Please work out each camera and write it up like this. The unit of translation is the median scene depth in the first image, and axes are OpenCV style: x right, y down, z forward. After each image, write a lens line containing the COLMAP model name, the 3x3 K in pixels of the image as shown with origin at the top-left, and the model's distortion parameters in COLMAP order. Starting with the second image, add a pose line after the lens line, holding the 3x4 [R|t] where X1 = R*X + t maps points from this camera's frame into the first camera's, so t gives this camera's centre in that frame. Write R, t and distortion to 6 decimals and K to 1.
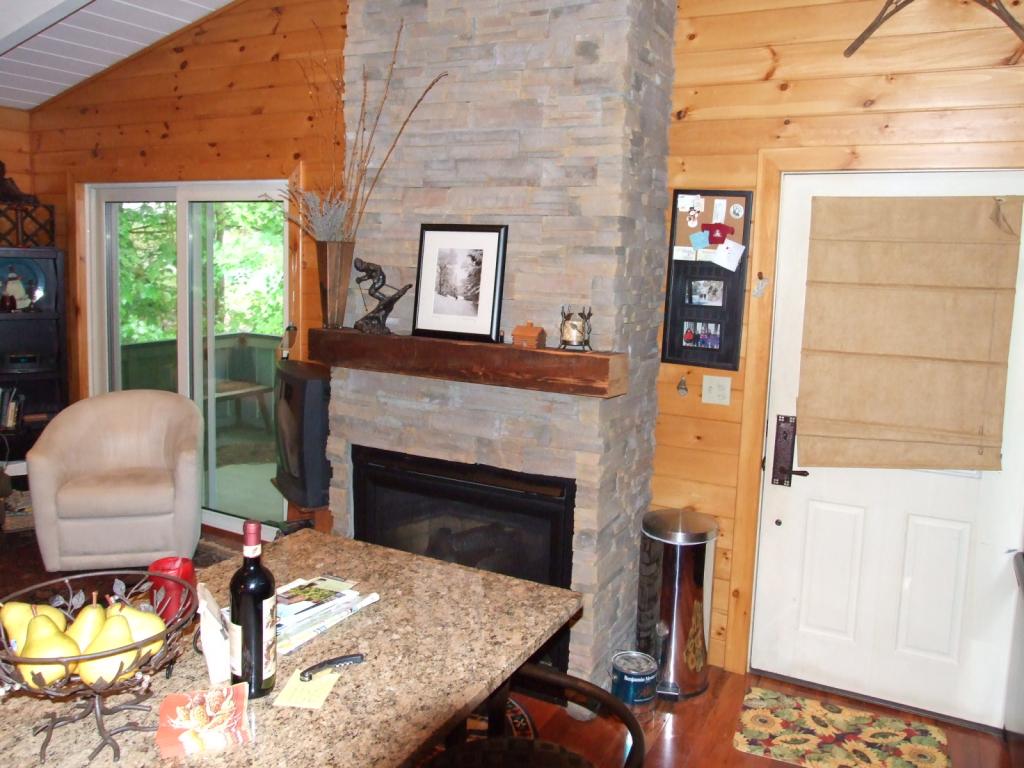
lens RADIAL K [[808.6, 0, 511.3], [0, 808.6, 358.7], [0, 0, 1]] dist [-0.037932, 0.010163]
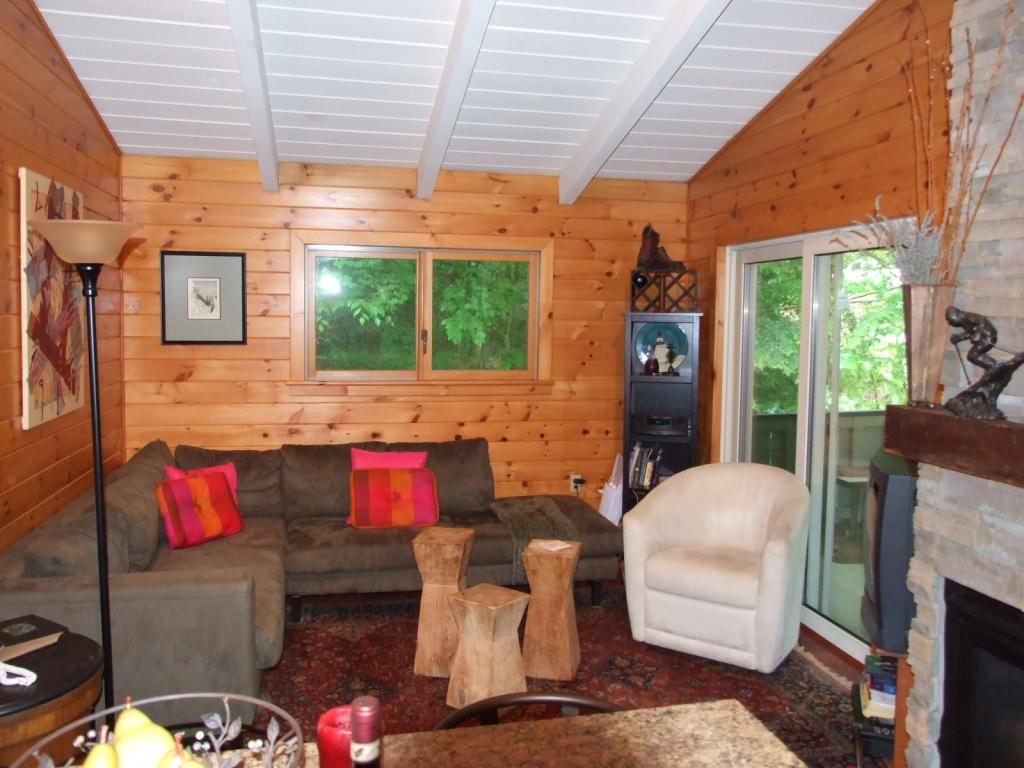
lens RADIAL K [[808.6, 0, 511.3], [0, 808.6, 358.7], [0, 0, 1]] dist [-0.037932, 0.010163]
pose [[0.642771, 0.011974, -0.765965, 0.071048], [-0.080103, 0.995447, -0.051658, -0.011751], [0.761859, 0.094561, 0.640804, 0.221125]]
